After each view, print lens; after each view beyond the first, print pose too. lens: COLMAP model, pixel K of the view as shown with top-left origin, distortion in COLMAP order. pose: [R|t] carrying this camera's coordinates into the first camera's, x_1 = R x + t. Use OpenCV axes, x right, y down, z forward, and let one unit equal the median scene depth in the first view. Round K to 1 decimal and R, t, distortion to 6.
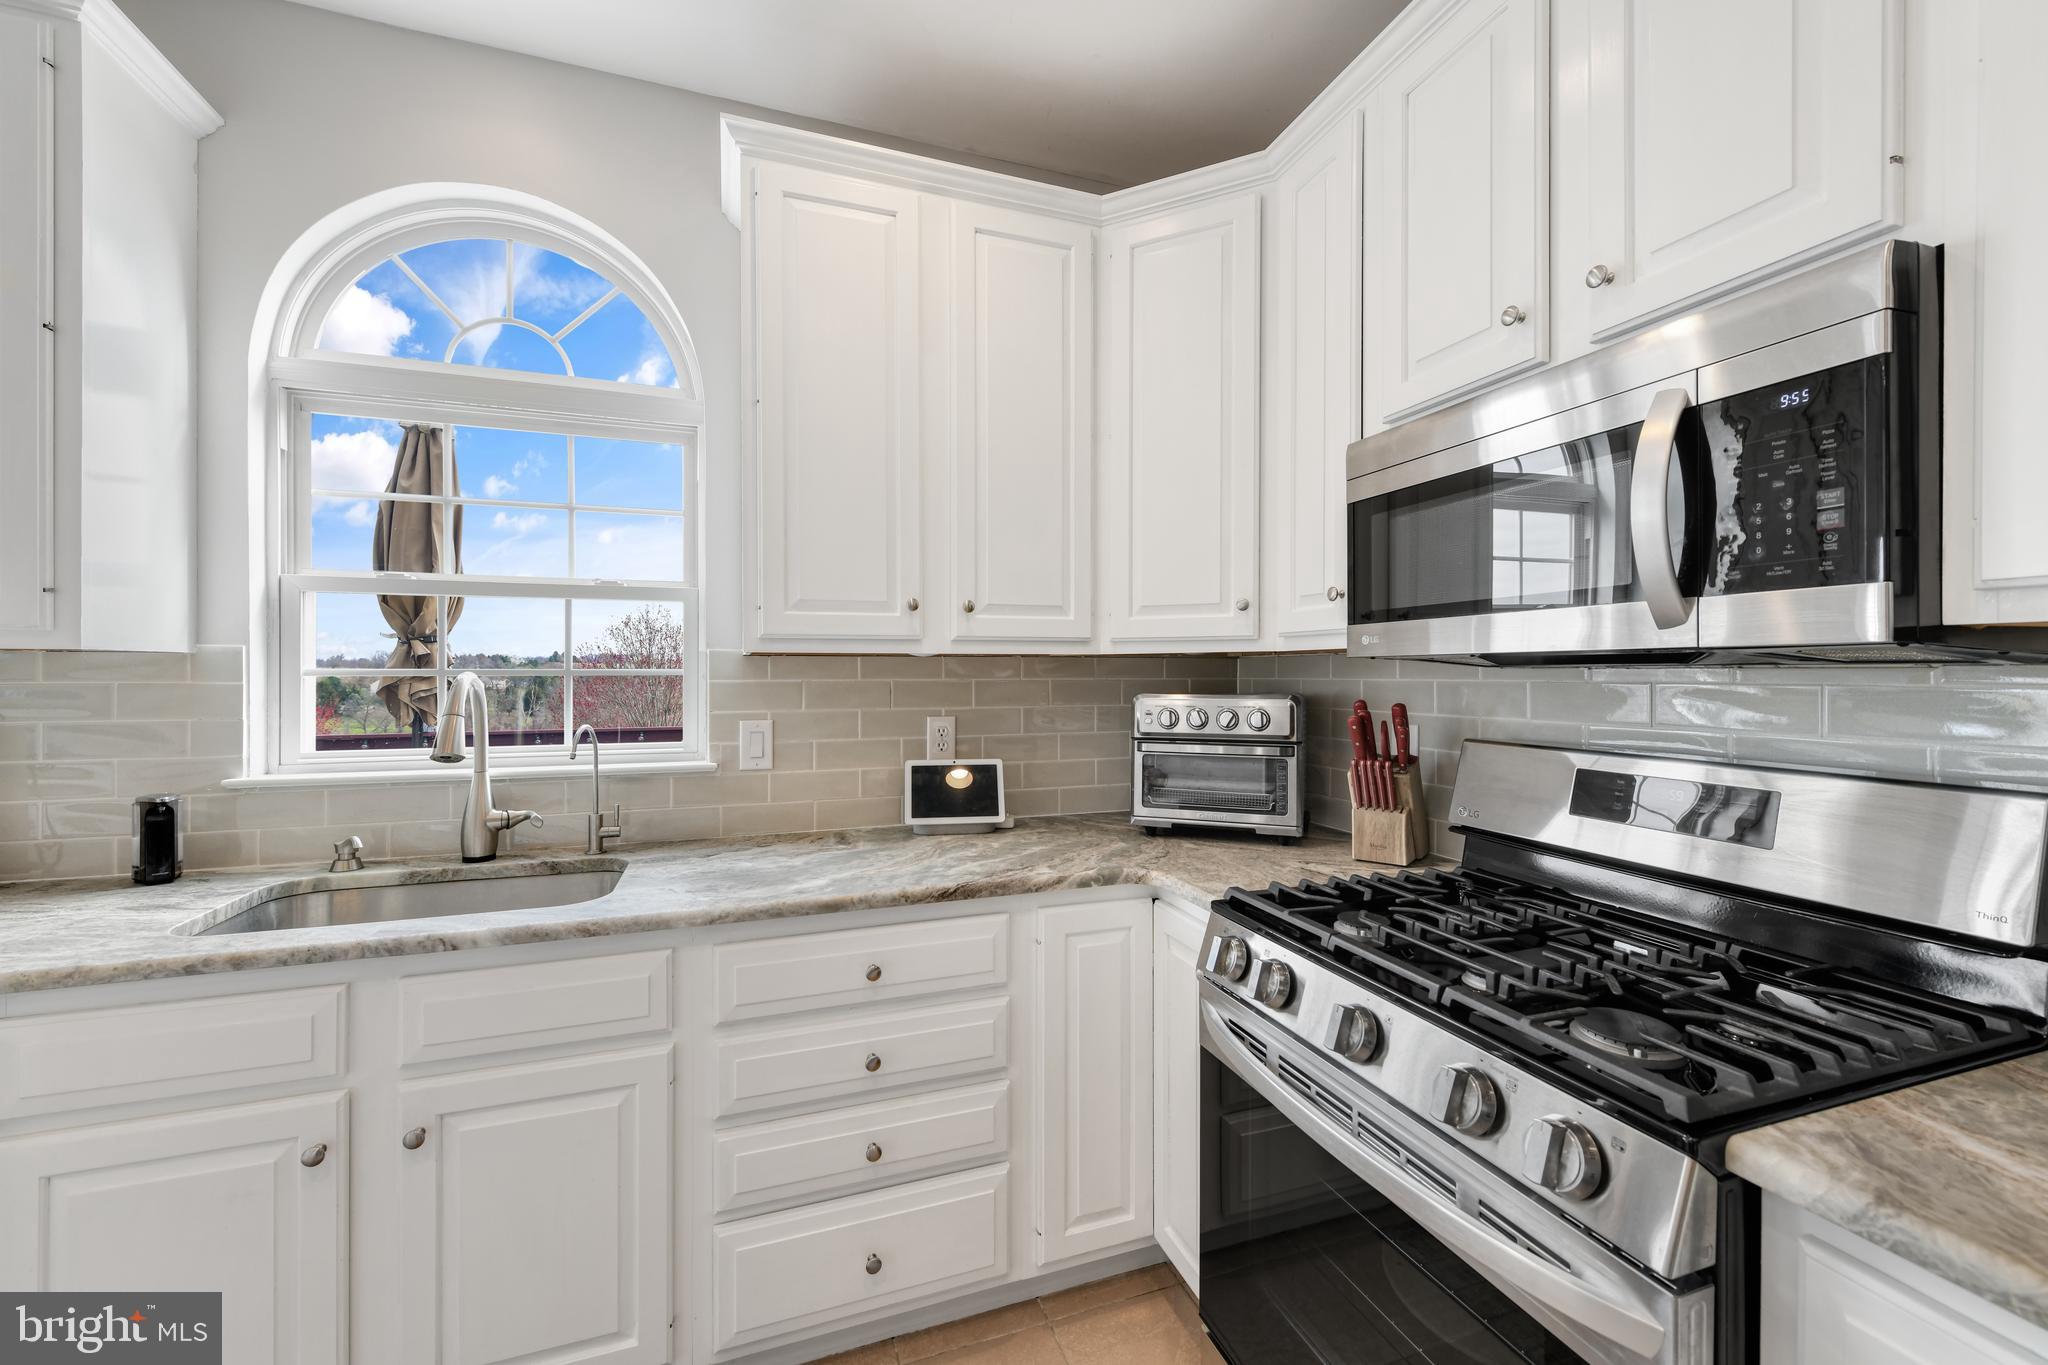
lens RADIAL K [[807.5, 0, 1023.7], [0, 807.5, 673.6], [0, 0, 1]] dist [0.003649, 0.000193]
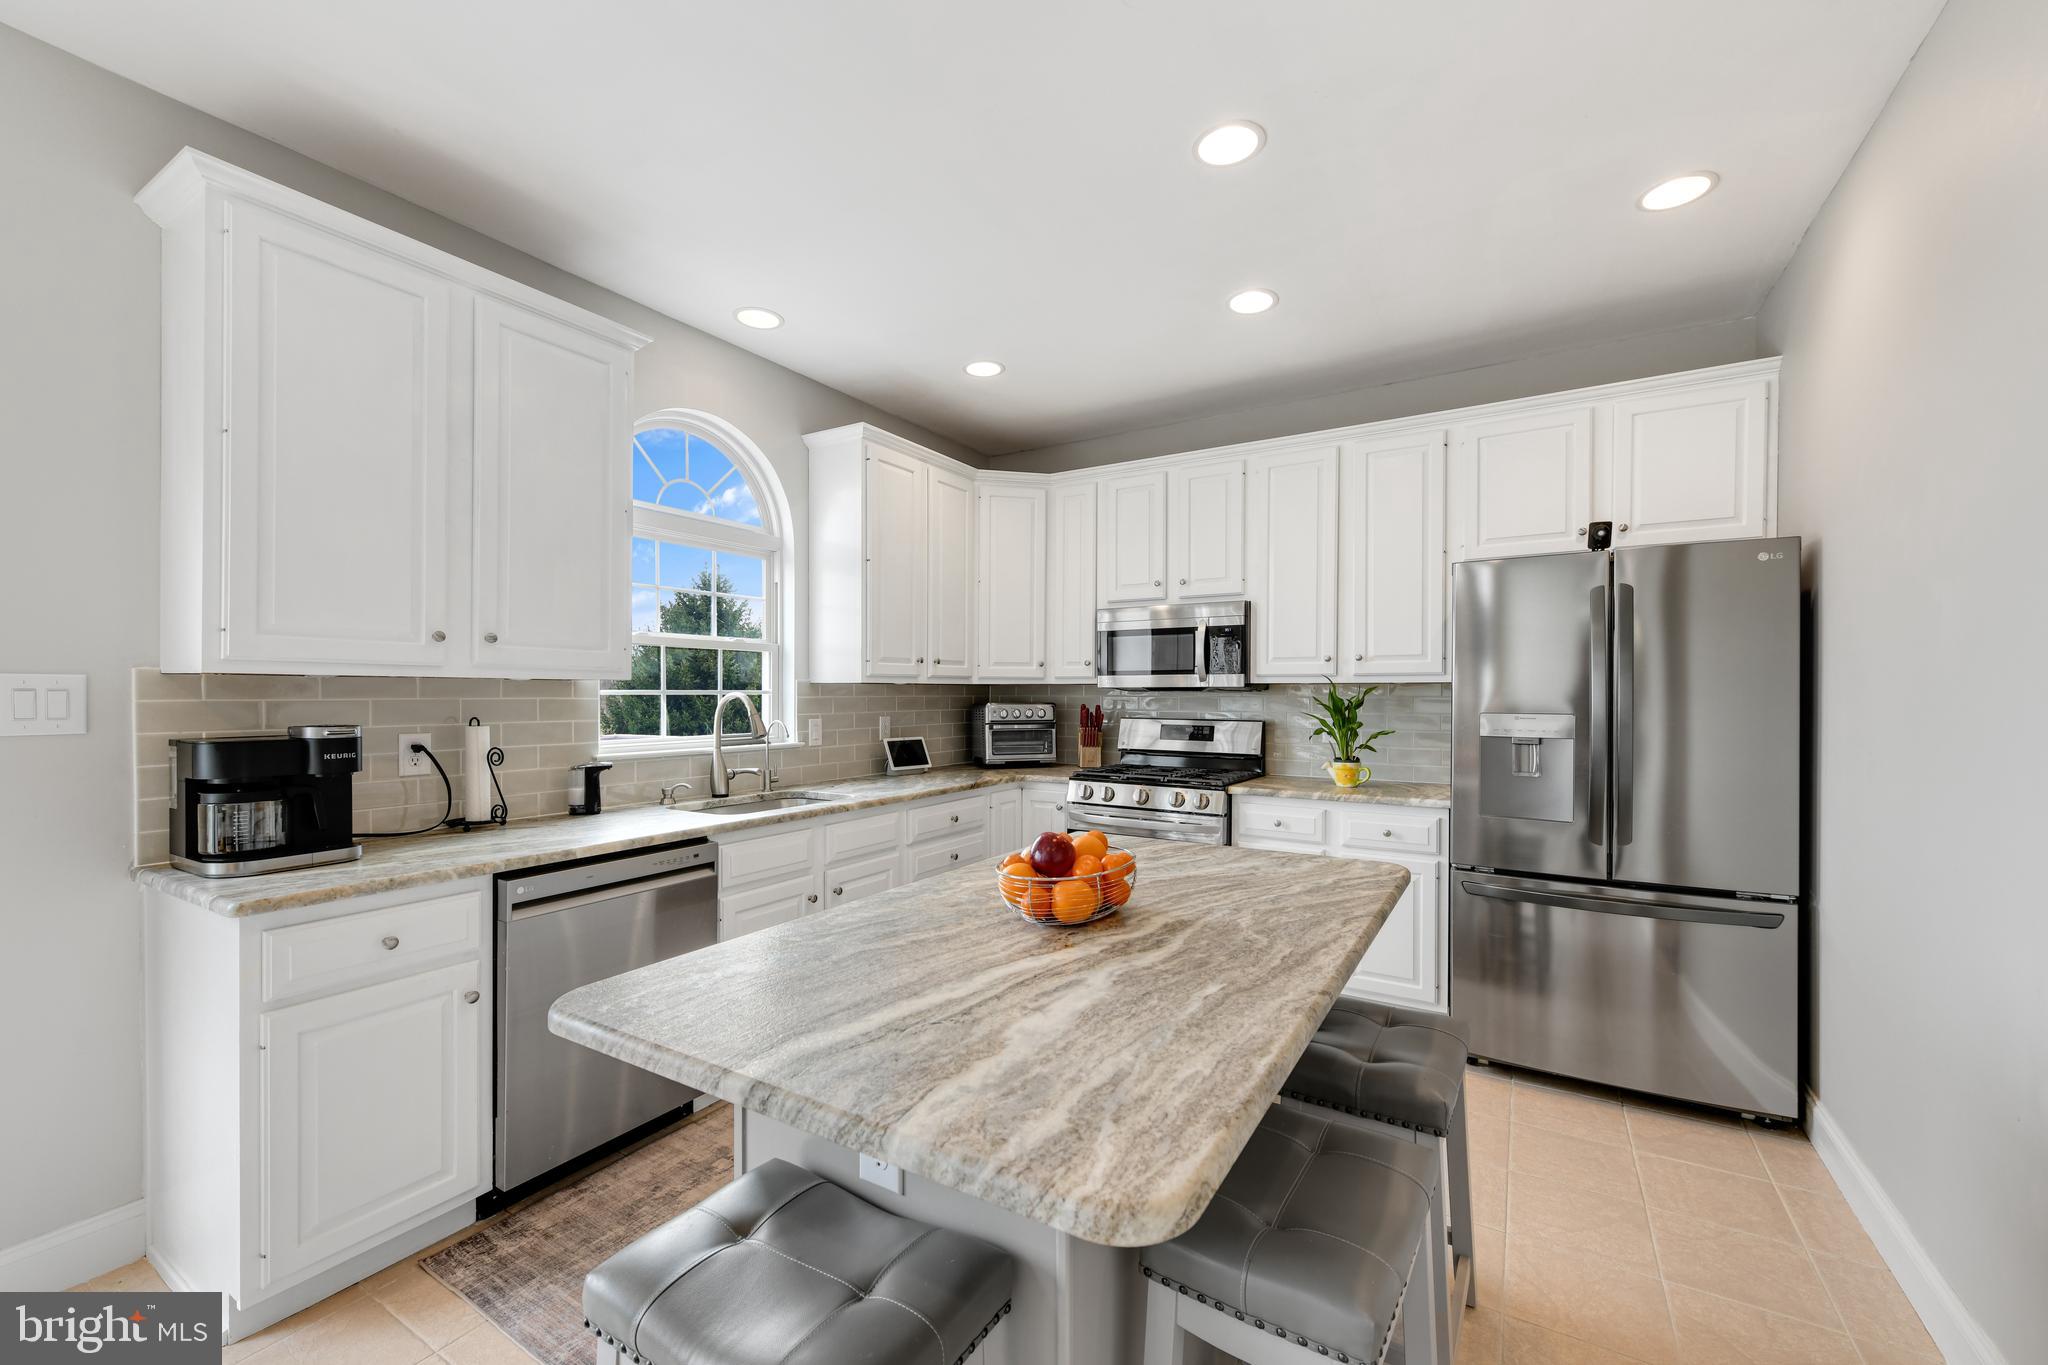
lens RADIAL K [[807.5, 0, 1034.4], [0, 807.5, 698.0], [0, 0, 1]] dist [0.003649, 0.000193]
pose [[0.773207, -0.002505, 0.634149, -1.304314], [-0.001692, 0.999980, 0.006014, -0.000806], [-0.634152, -0.005723, 0.773187, -0.849284]]
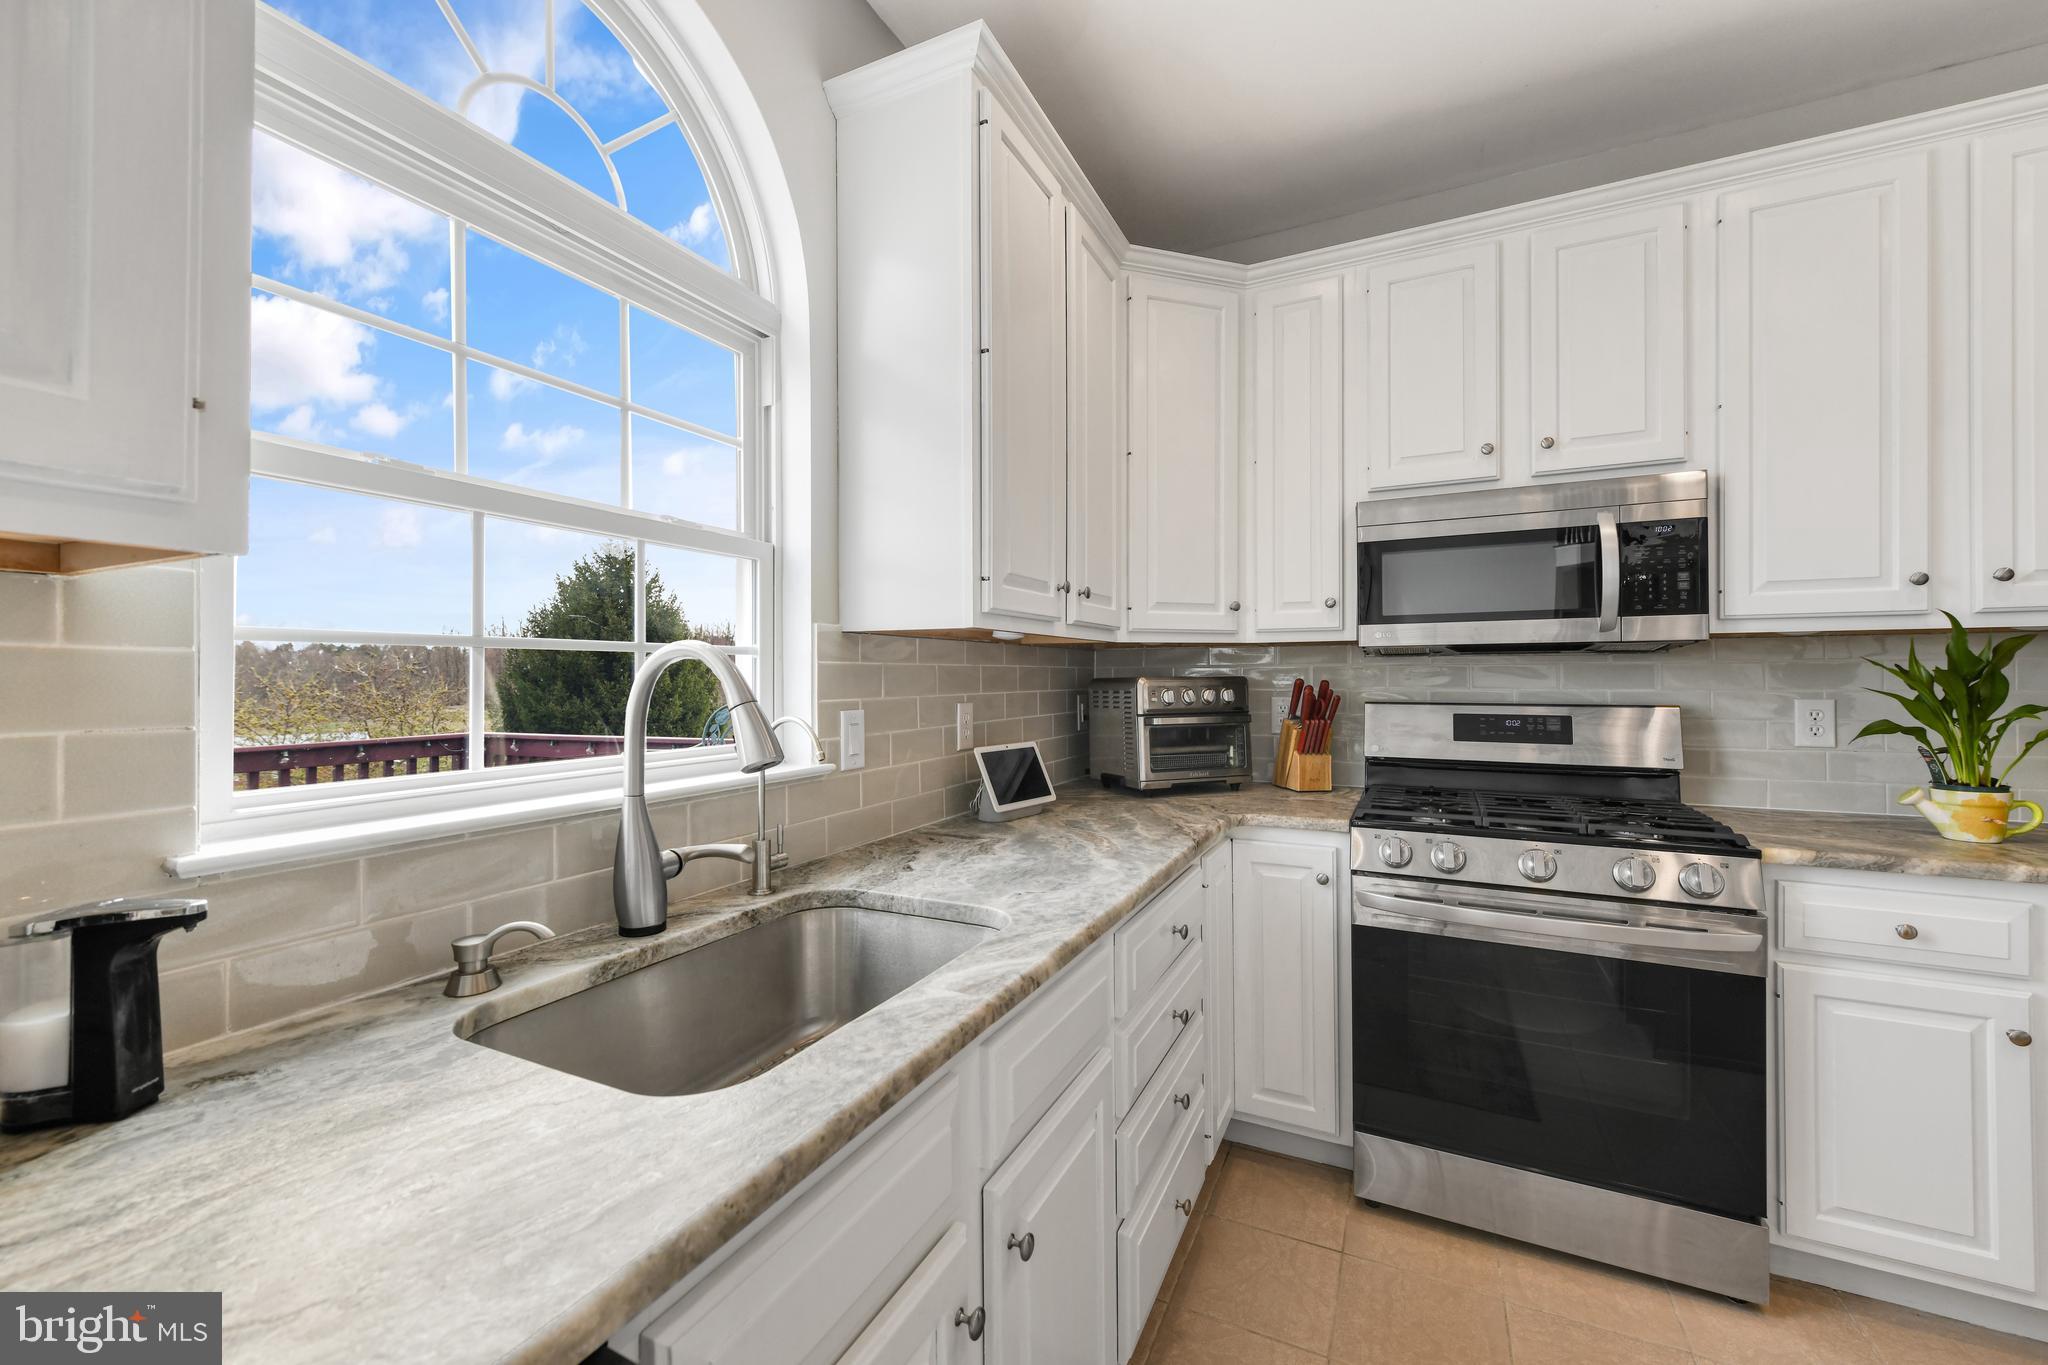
lens RADIAL K [[807.5, 0, 1023.5], [0, 807.5, 676.0], [0, 0, 1]] dist [0.003649, 0.000193]
pose [[0.715933, -0.001650, 0.698167, -0.931359], [0.004045, 0.999990, -0.001785, 0.028798], [-0.698157, 0.004102, 0.715933, 0.328886]]
